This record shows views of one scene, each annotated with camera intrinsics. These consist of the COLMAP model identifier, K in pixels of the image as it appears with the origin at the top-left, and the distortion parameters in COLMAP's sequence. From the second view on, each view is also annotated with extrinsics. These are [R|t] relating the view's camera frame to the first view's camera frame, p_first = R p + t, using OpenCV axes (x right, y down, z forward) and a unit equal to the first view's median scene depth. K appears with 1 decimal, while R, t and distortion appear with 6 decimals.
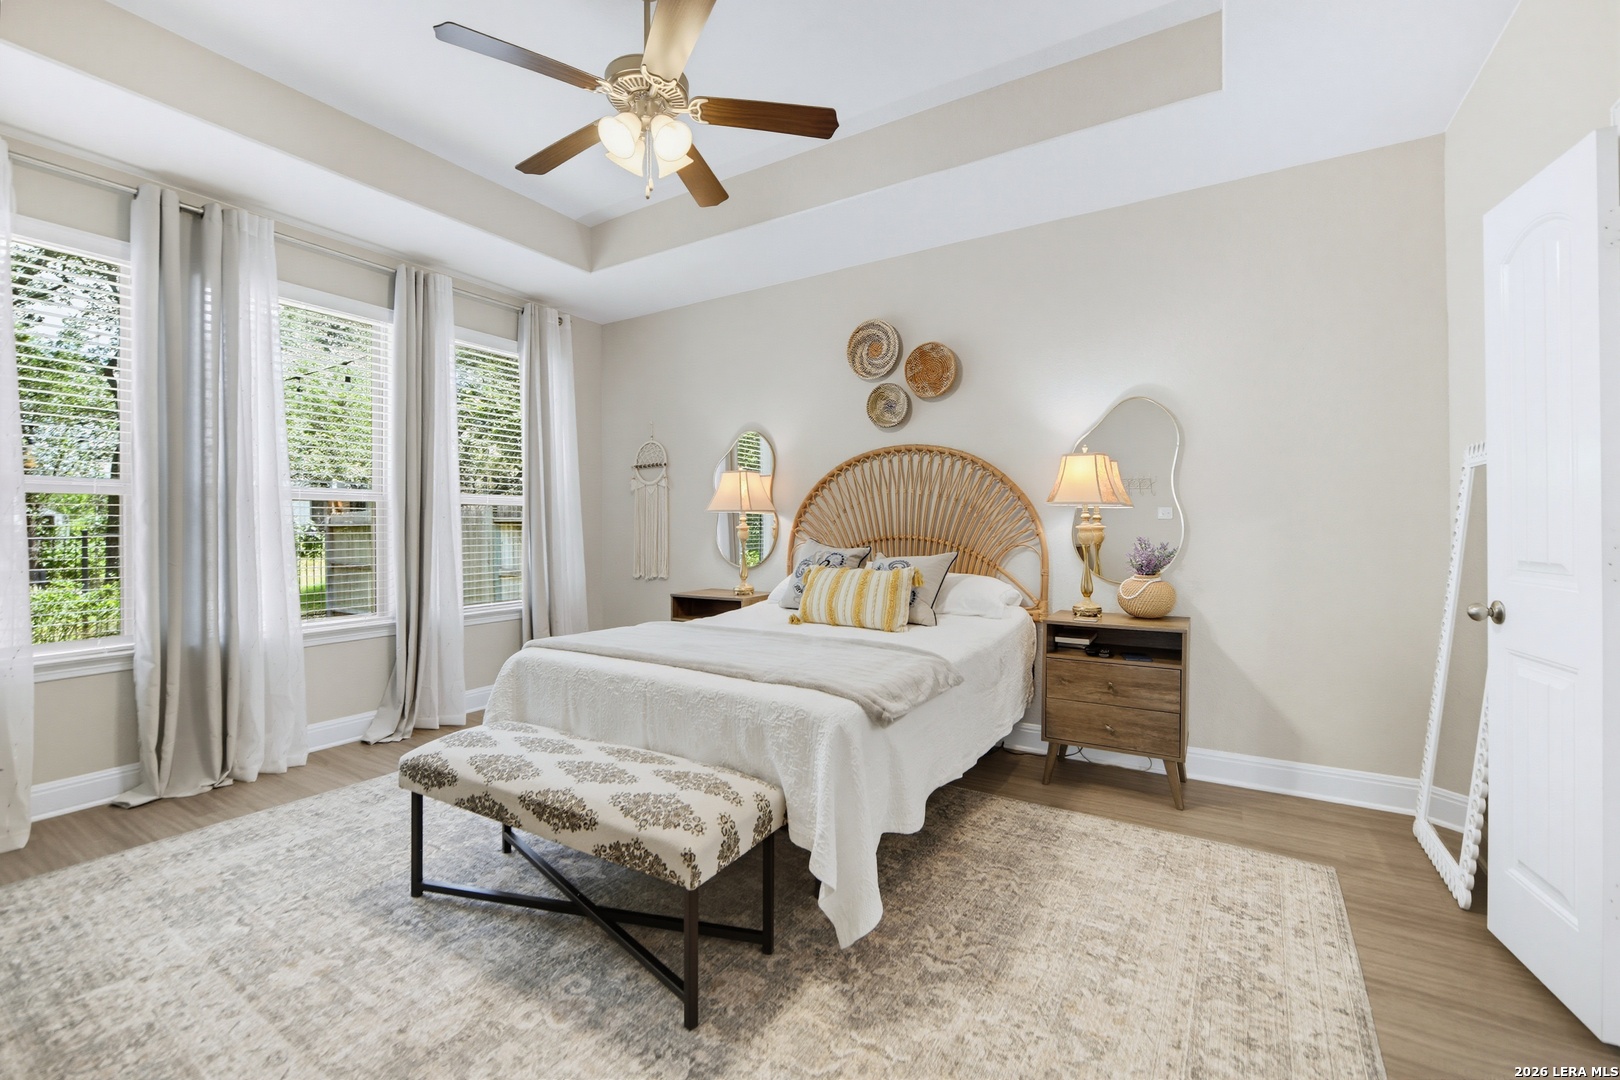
lens RADIAL K [[680.9, 0, 806.7], [0, 680.9, 535.2], [0, 0, 1]] dist [-0.013442, 0.000497]
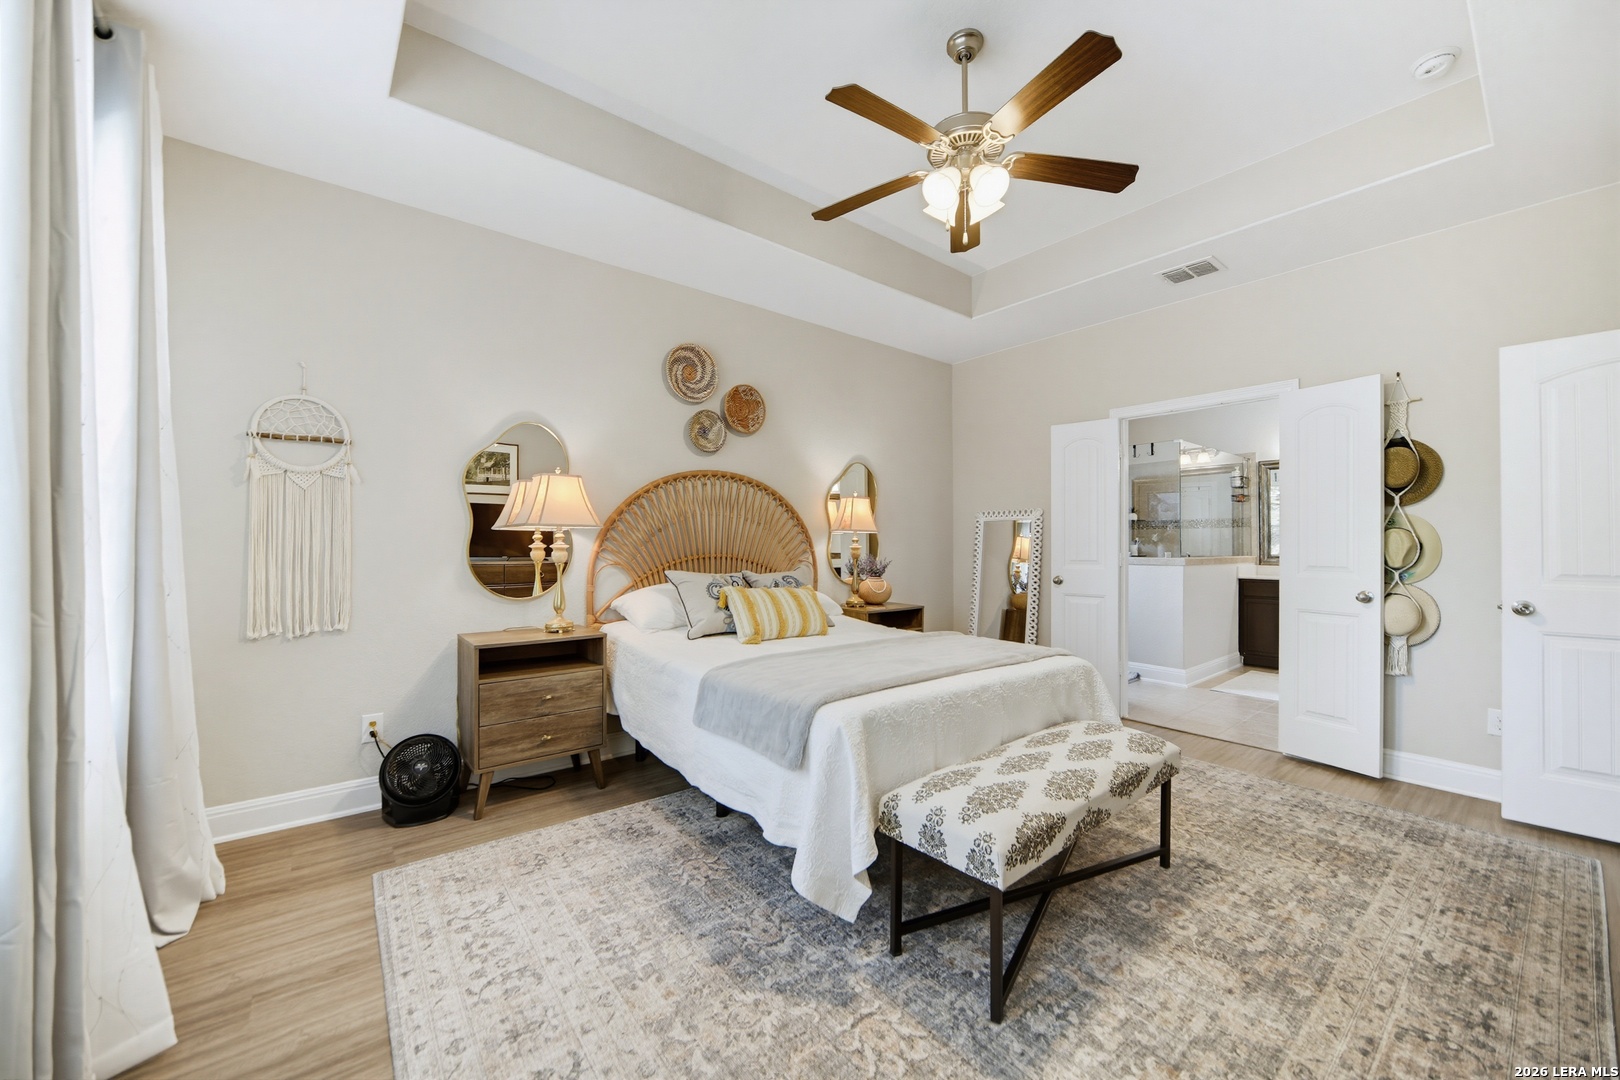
lens RADIAL K [[613.9, 0, 818.5], [0, 613.9, 544.7], [0, 0, 1]] dist [-0.004300, -0.000432]
pose [[0.318747, 0.000785, 0.947839, -1.101059], [0.005909, 0.999979, -0.002816, -0.016133], [-0.947821, 0.006499, 0.318736, 0.805935]]
